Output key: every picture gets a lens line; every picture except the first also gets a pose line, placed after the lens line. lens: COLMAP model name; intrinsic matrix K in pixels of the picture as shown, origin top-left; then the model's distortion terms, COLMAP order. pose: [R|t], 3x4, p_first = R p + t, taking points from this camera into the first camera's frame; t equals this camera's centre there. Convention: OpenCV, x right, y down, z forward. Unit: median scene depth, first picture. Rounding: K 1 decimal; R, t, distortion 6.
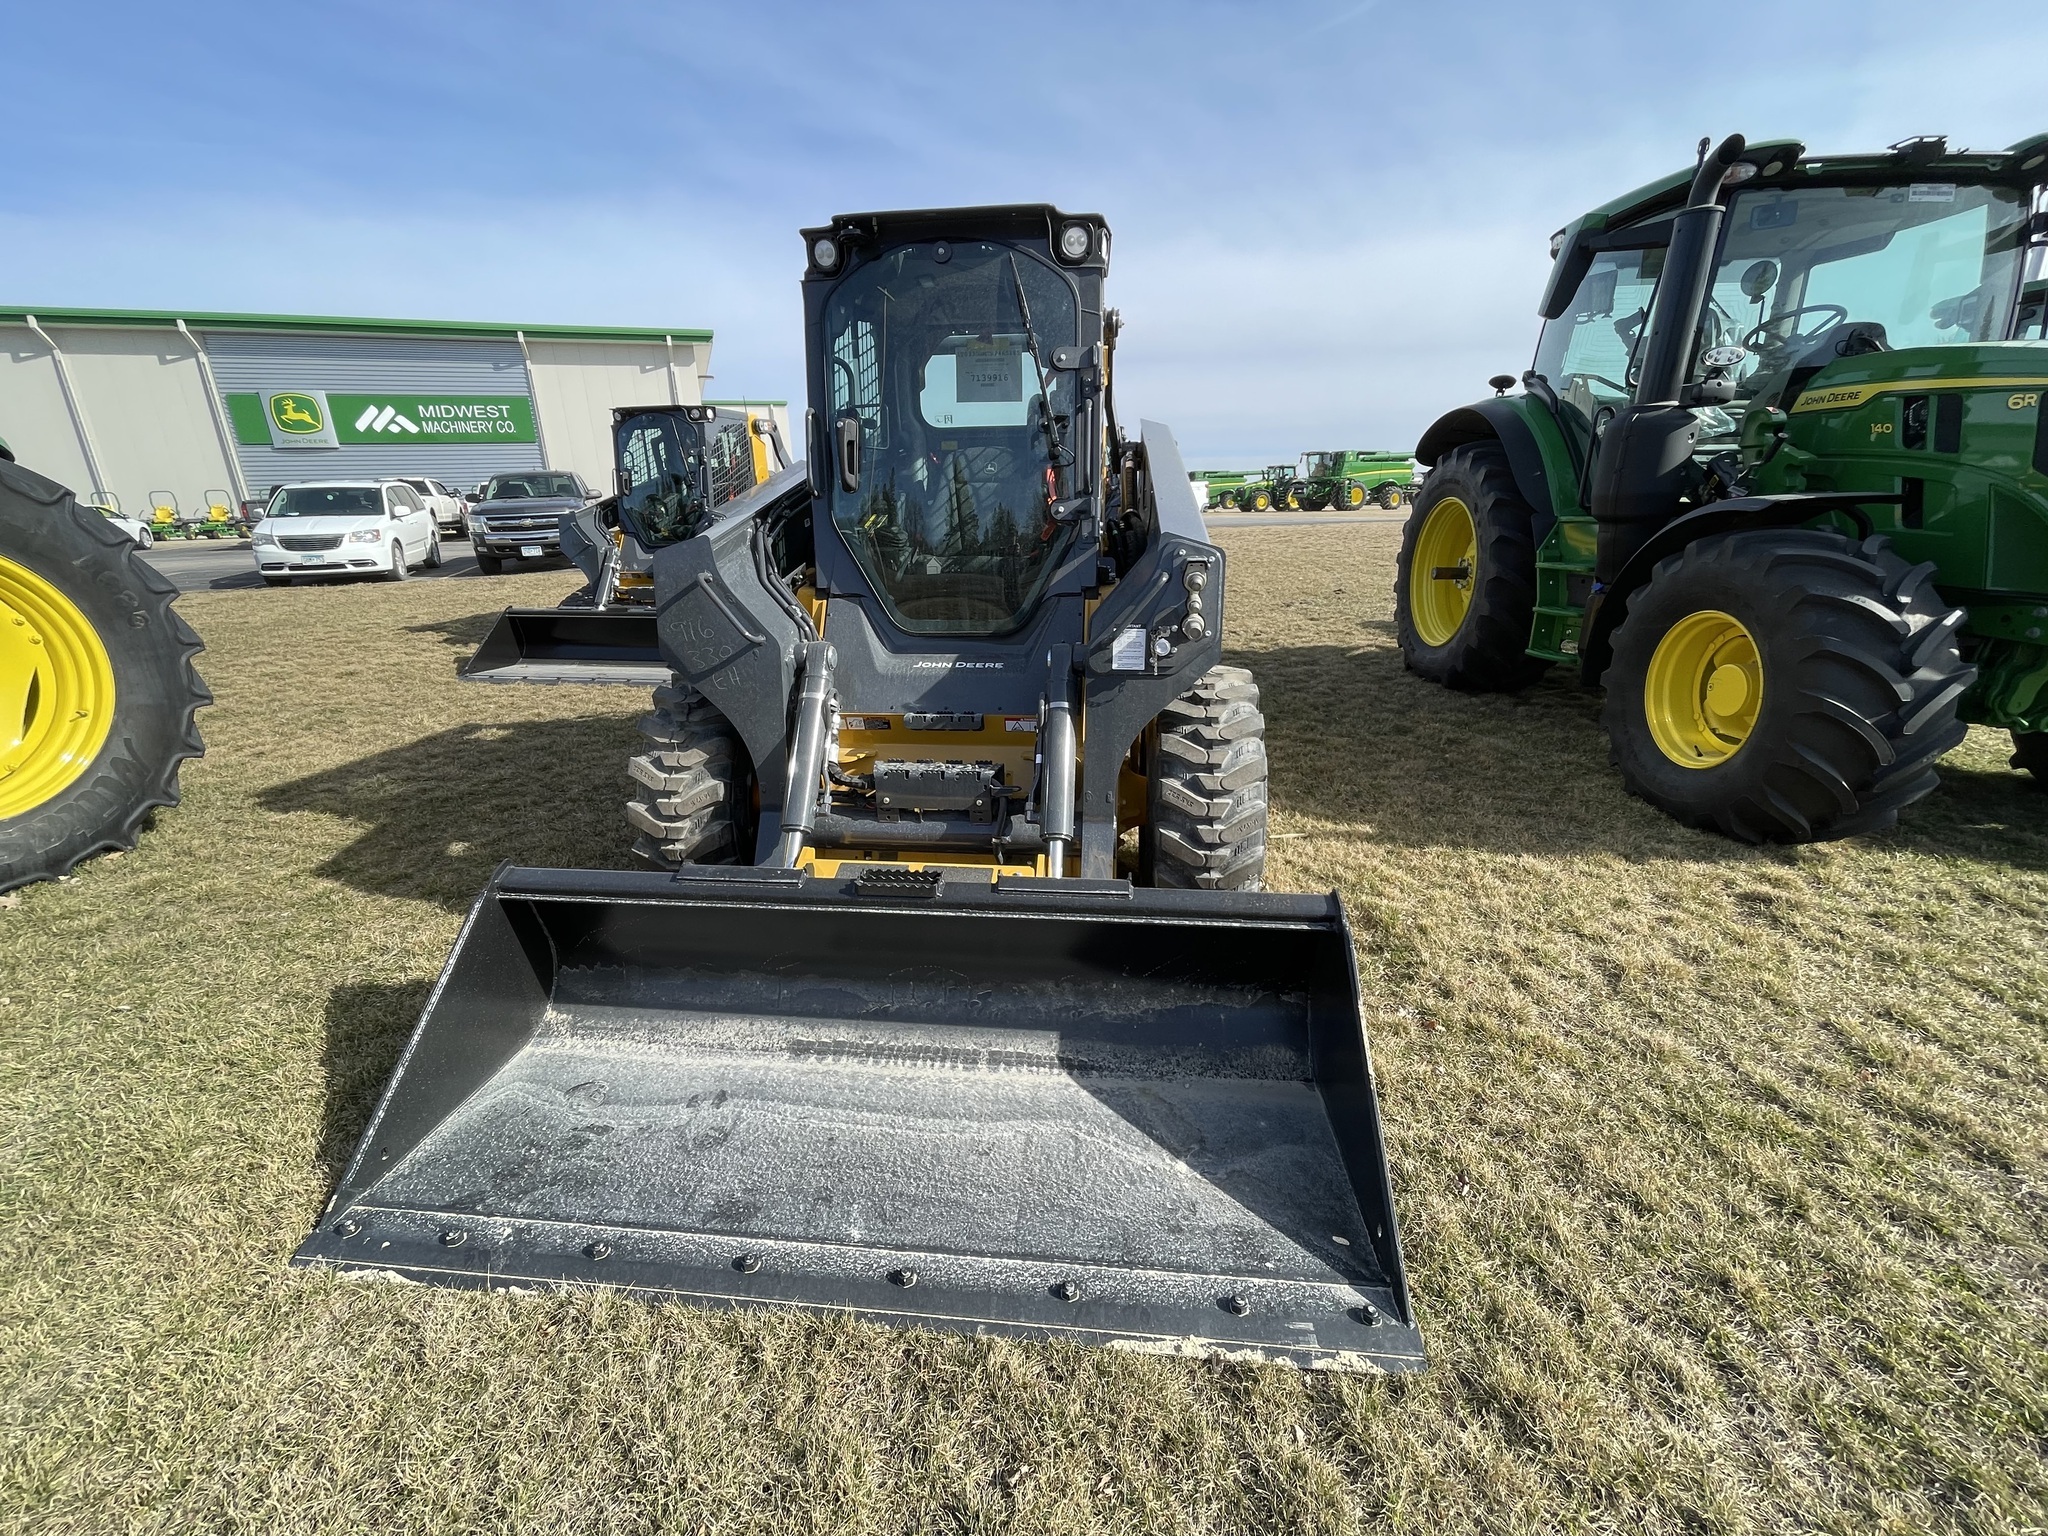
lens RADIAL K [[828.2, 0, 1020.6], [0, 828.2, 774.3], [0, 0, 1]] dist [-0.000671, -0.000529]
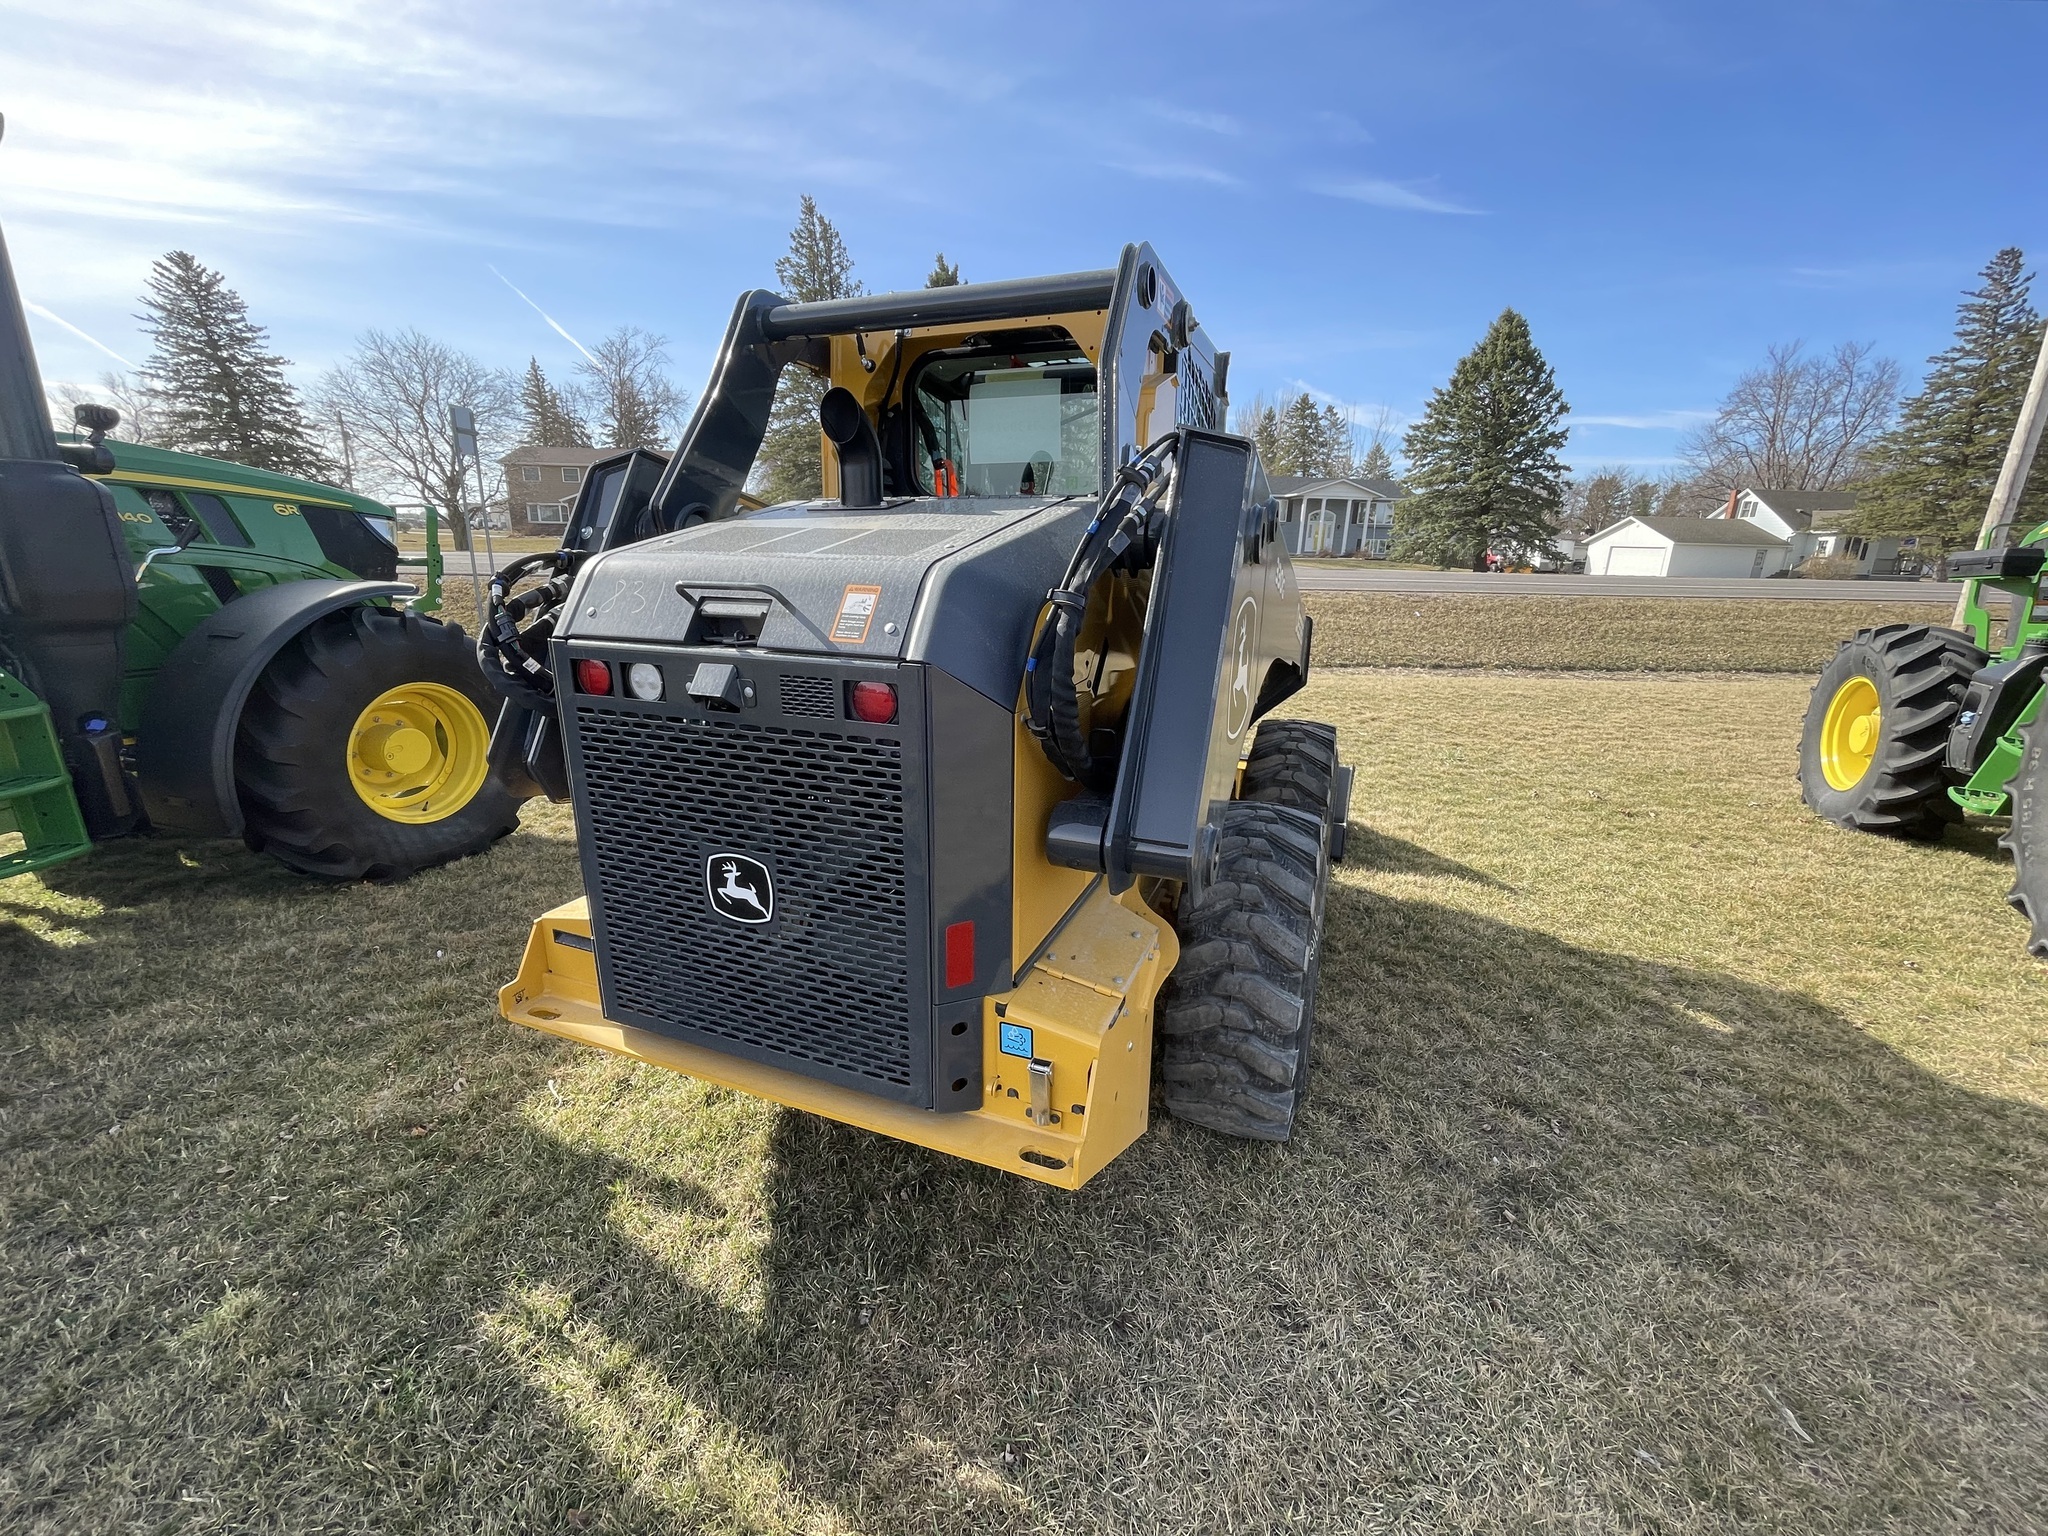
lens RADIAL K [[828.2, 0, 1019.9], [0, 828.2, 772.3], [0, 0, 1]] dist [-0.000671, -0.000529]
pose [[-0.962191, -0.065104, 0.264482, -0.327908], [0.091894, 0.836491, 0.540220, -0.821740], [-0.256407, 0.544099, -0.798881, 2.299800]]
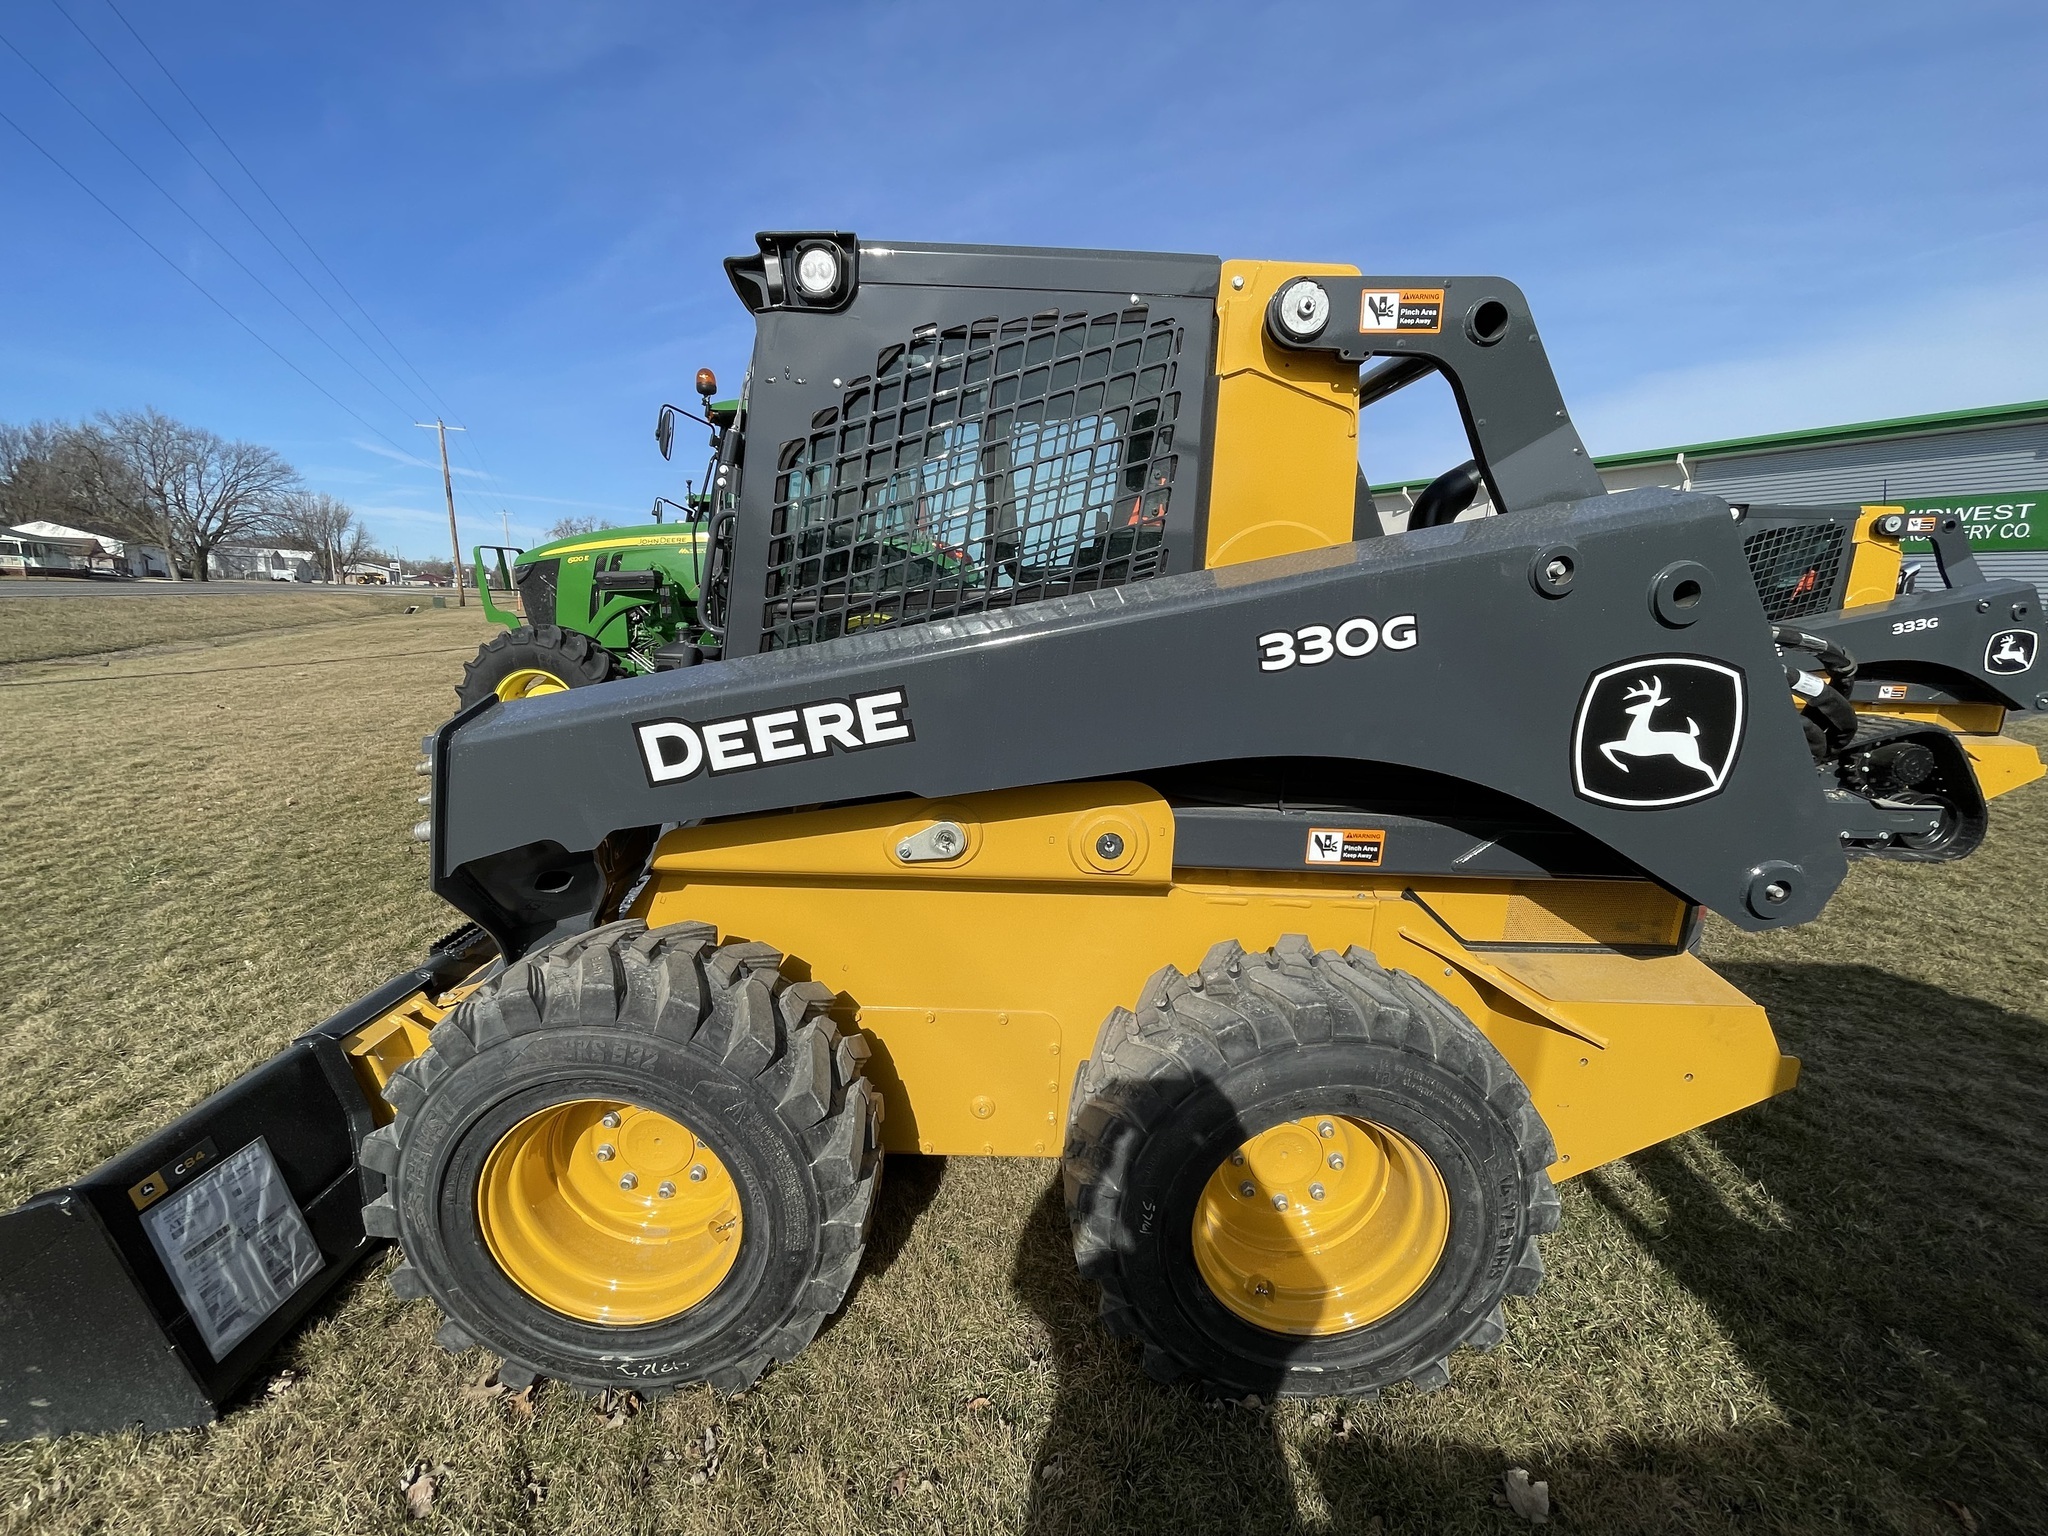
lens RADIAL K [[828.2, 0, 1020.1], [0, 828.2, 771.5], [0, 0, 1]] dist [-0.000671, -0.000529]
pose [[0.113660, 0.229368, -0.966681, 0.806791], [-0.349906, 0.919887, 0.177124, -0.447947], [0.929864, 0.318116, 0.184812, 1.143309]]
